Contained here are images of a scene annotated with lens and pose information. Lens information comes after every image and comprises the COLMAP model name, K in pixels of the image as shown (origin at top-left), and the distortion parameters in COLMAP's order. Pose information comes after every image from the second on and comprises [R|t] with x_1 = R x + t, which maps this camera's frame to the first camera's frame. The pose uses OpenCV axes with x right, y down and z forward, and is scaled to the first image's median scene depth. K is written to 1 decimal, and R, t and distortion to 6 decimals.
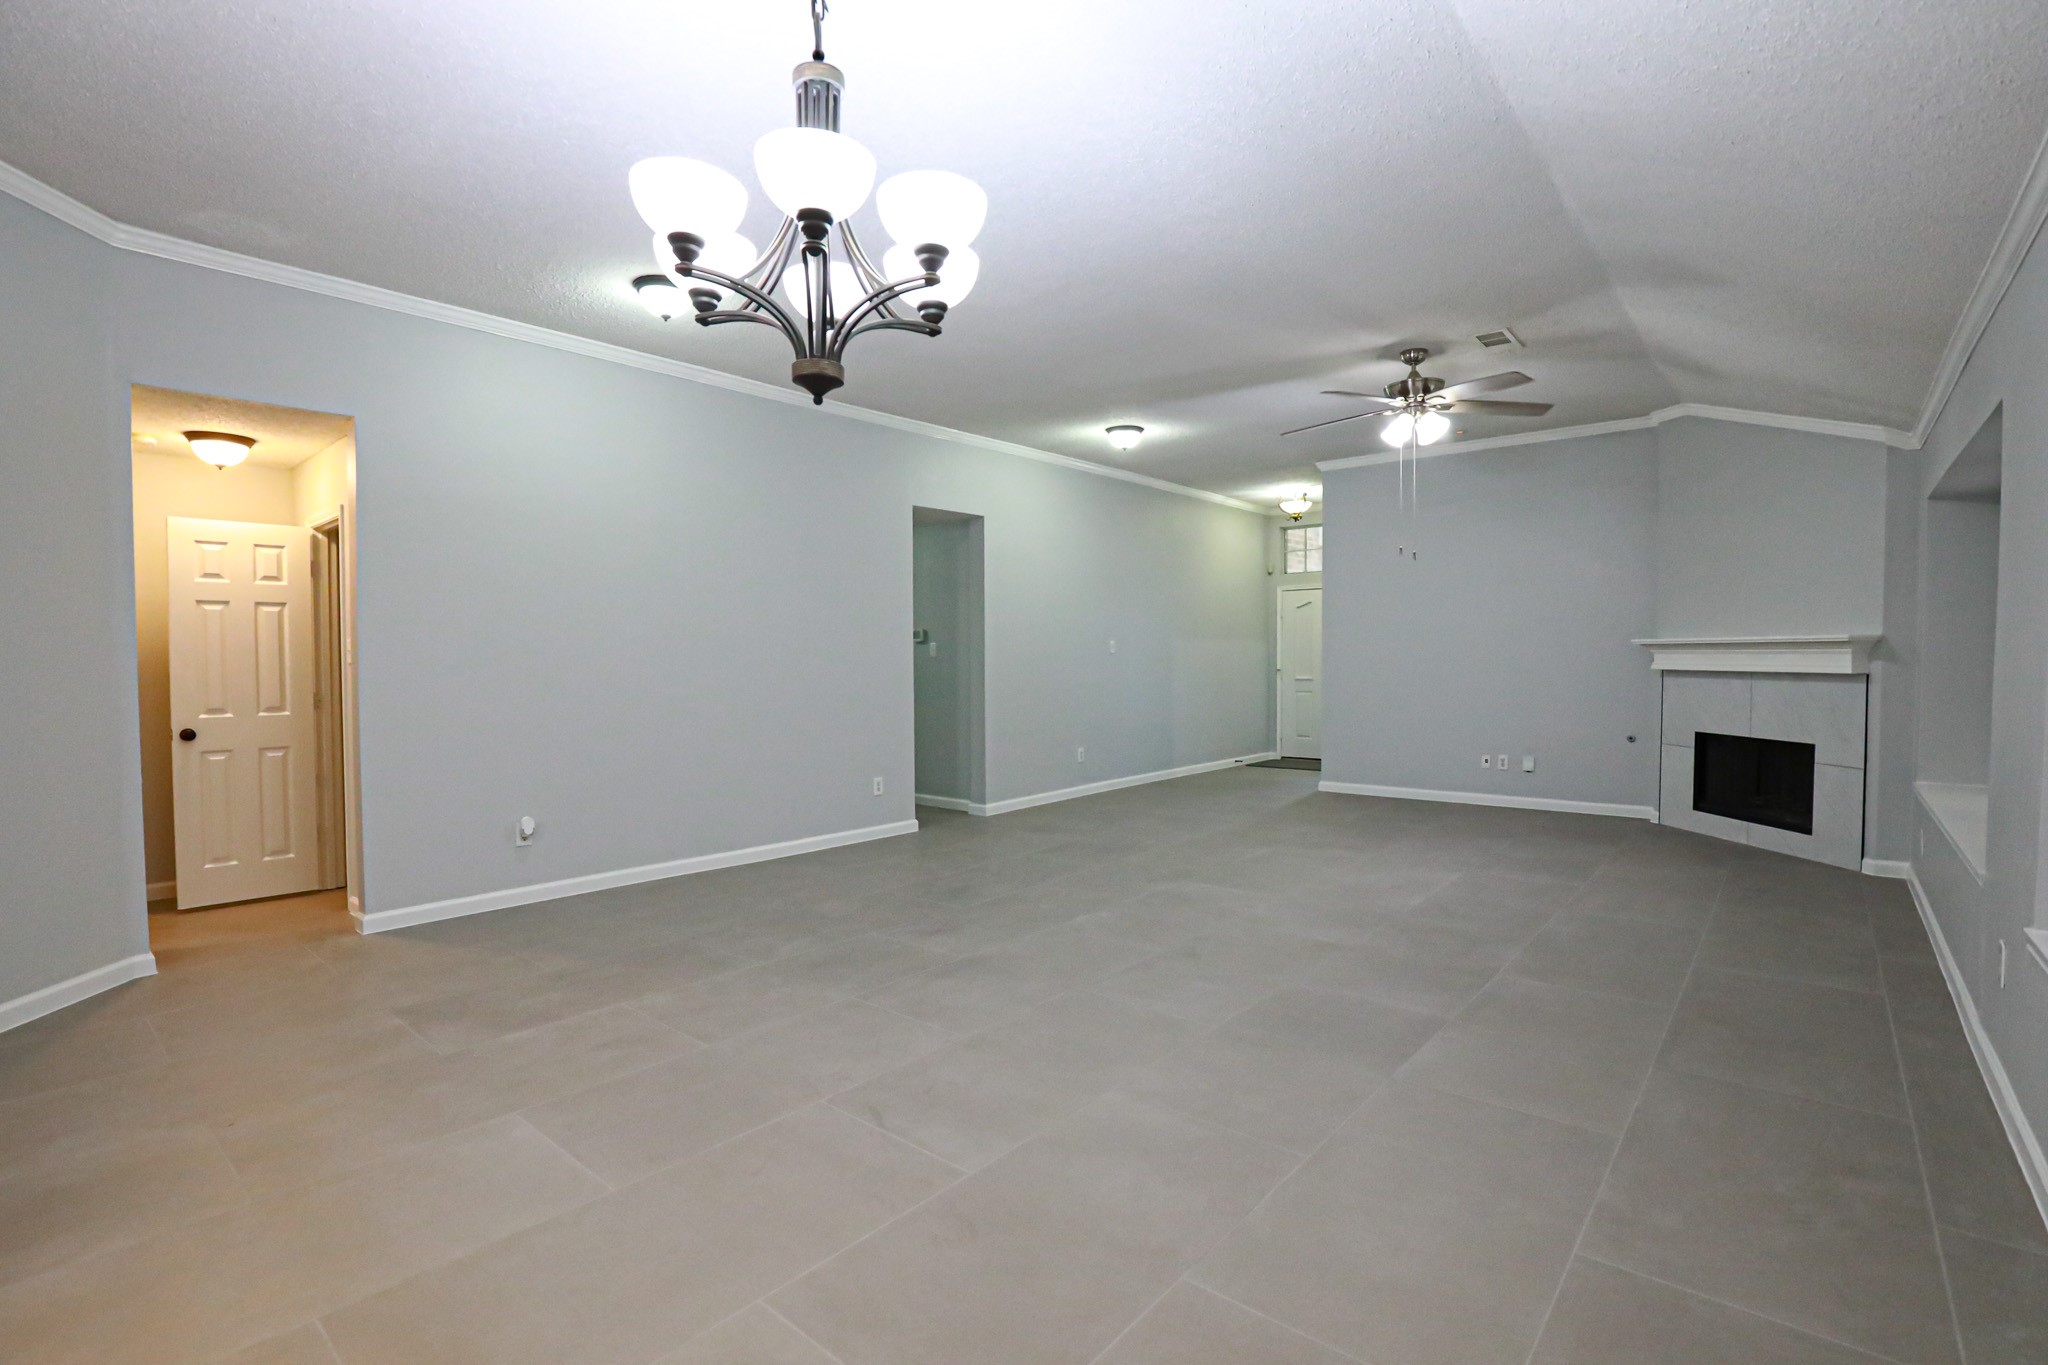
lens RADIAL K [[938.7, 0, 1039.9], [0, 938.7, 680.7], [0, 0, 1]] dist [-0.026994, -0.000101]
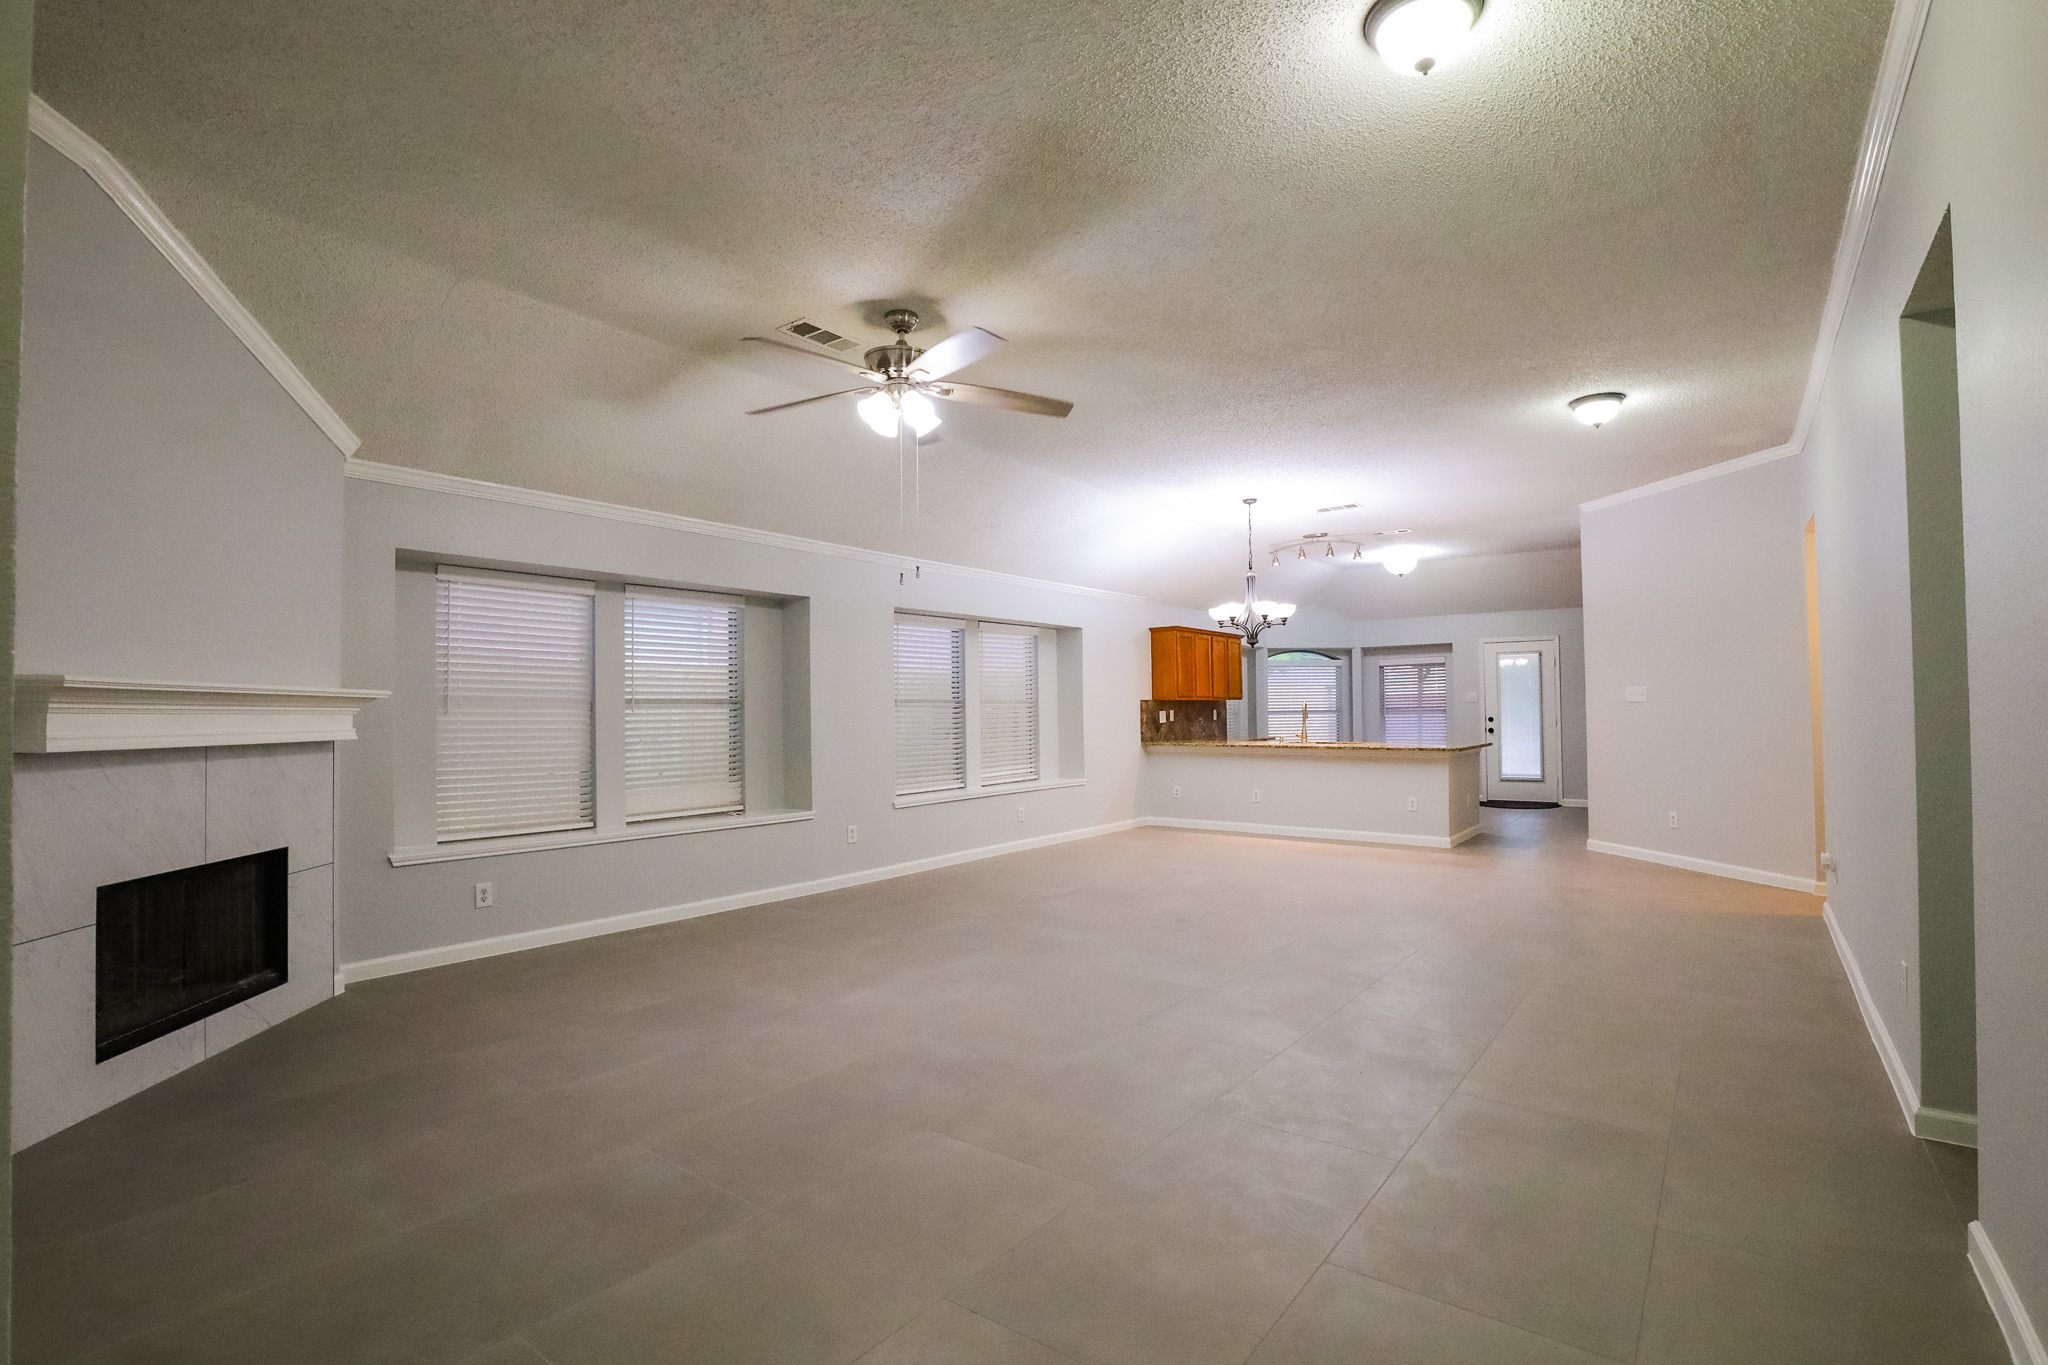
lens RADIAL K [[936.6, 0, 1033.1], [0, 936.6, 689.5], [0, 0, 1]] dist [-0.037591, 0.008608]
pose [[-0.998767, 0.013531, -0.047754, 0.303524], [0.013408, 0.999906, 0.002904, -0.040745], [0.047789, 0.002260, -0.998855, 1.624373]]
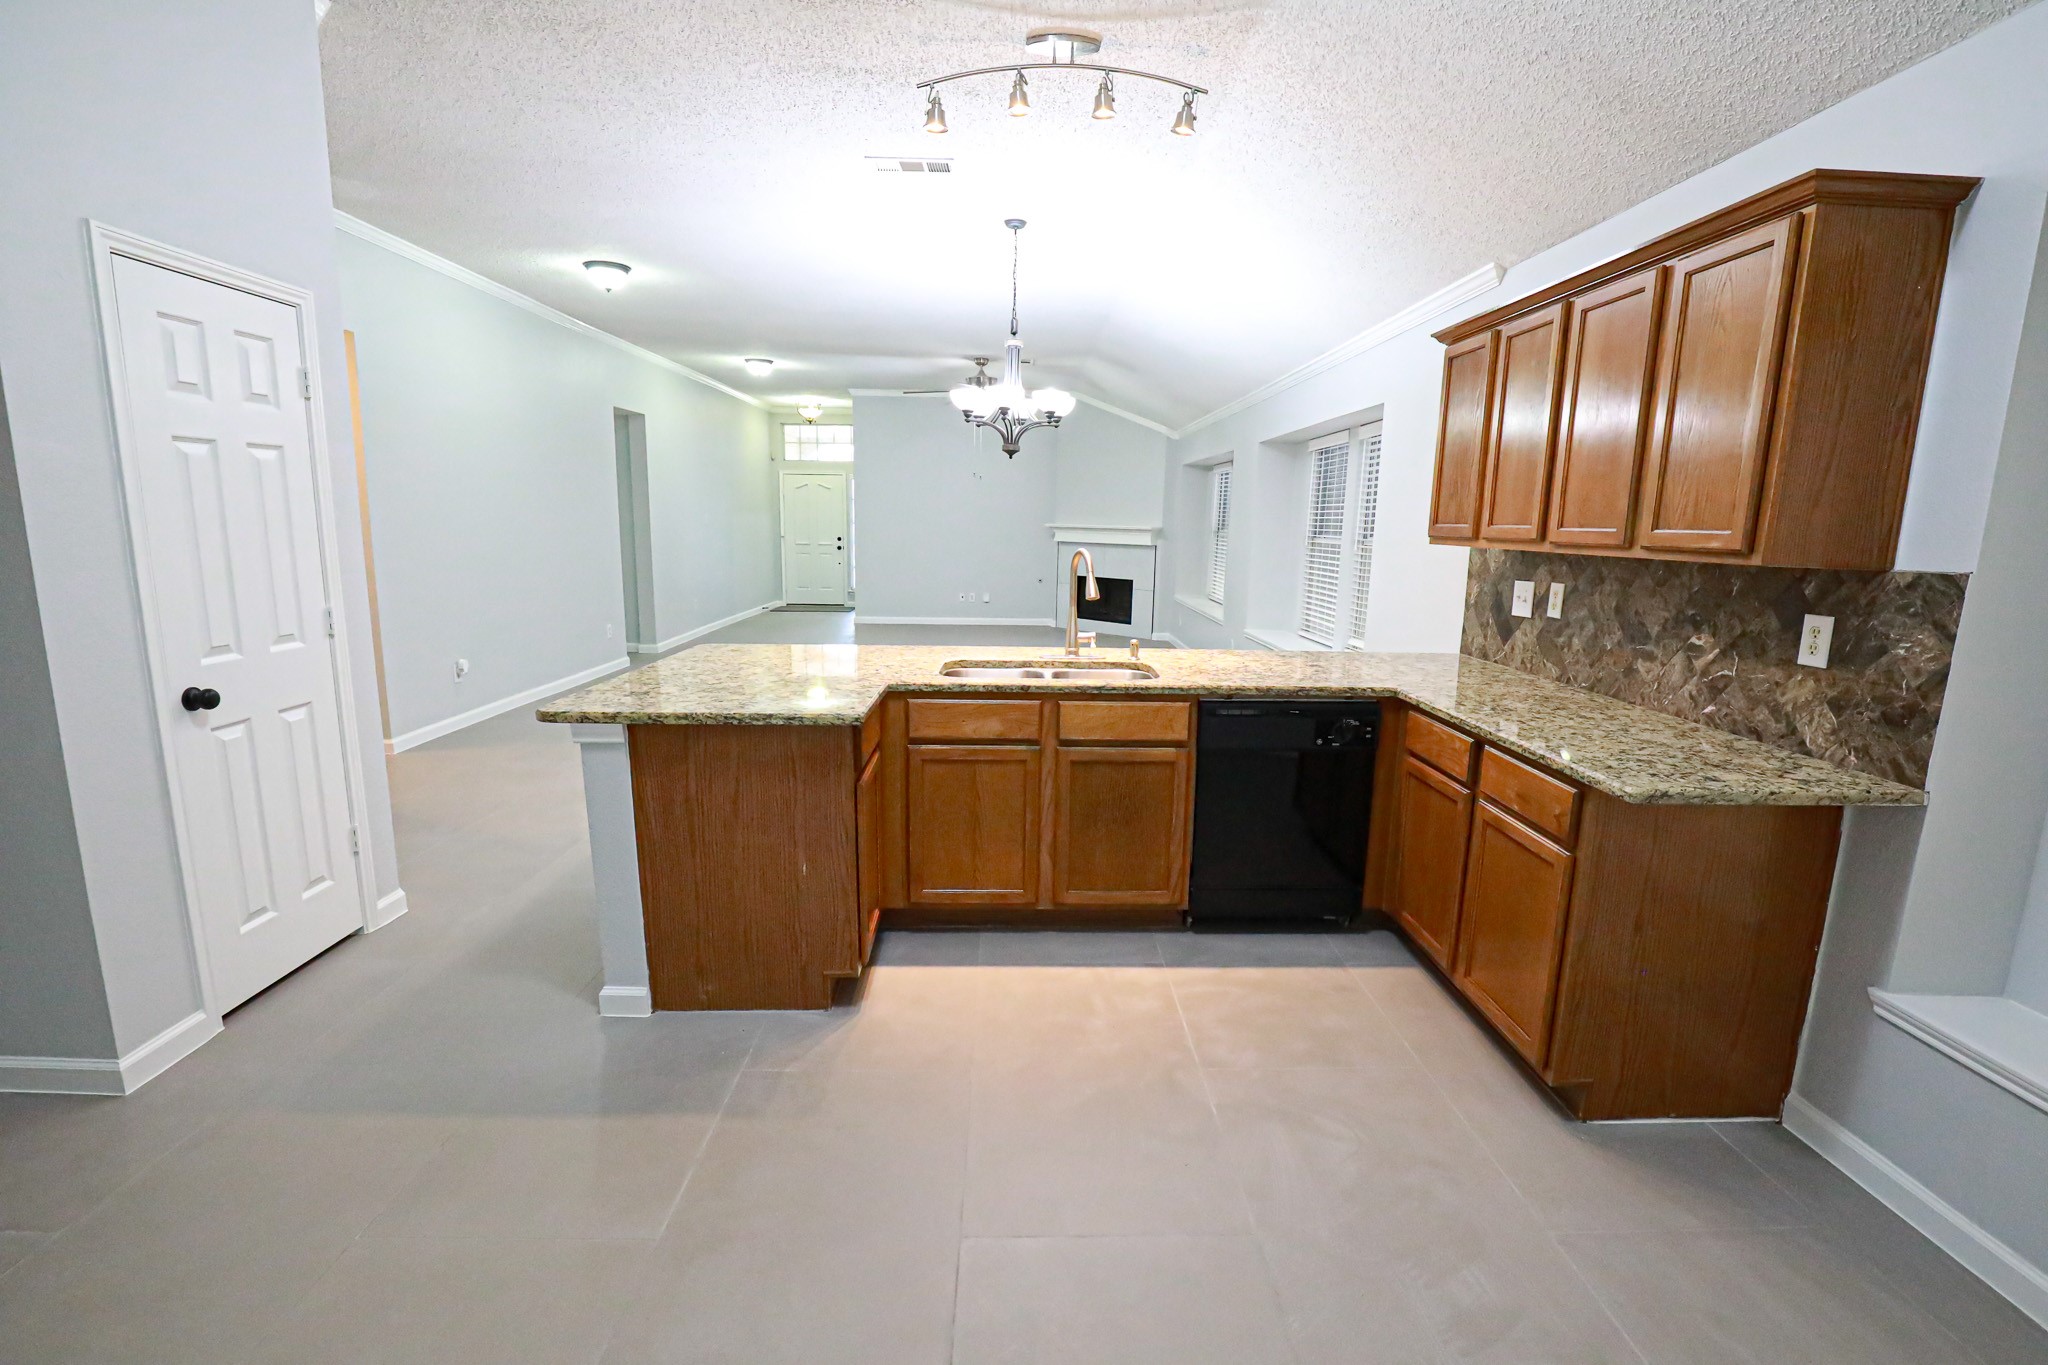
lens RADIAL K [[936.6, 0, 1033.1], [0, 936.6, 689.5], [0, 0, 1]] dist [-0.037591, 0.008608]
pose [[0.753075, -0.098227, 0.650561, -0.663675], [-0.006767, 0.987584, 0.156946, -0.014188], [-0.657900, -0.122595, 0.743060, -0.401747]]
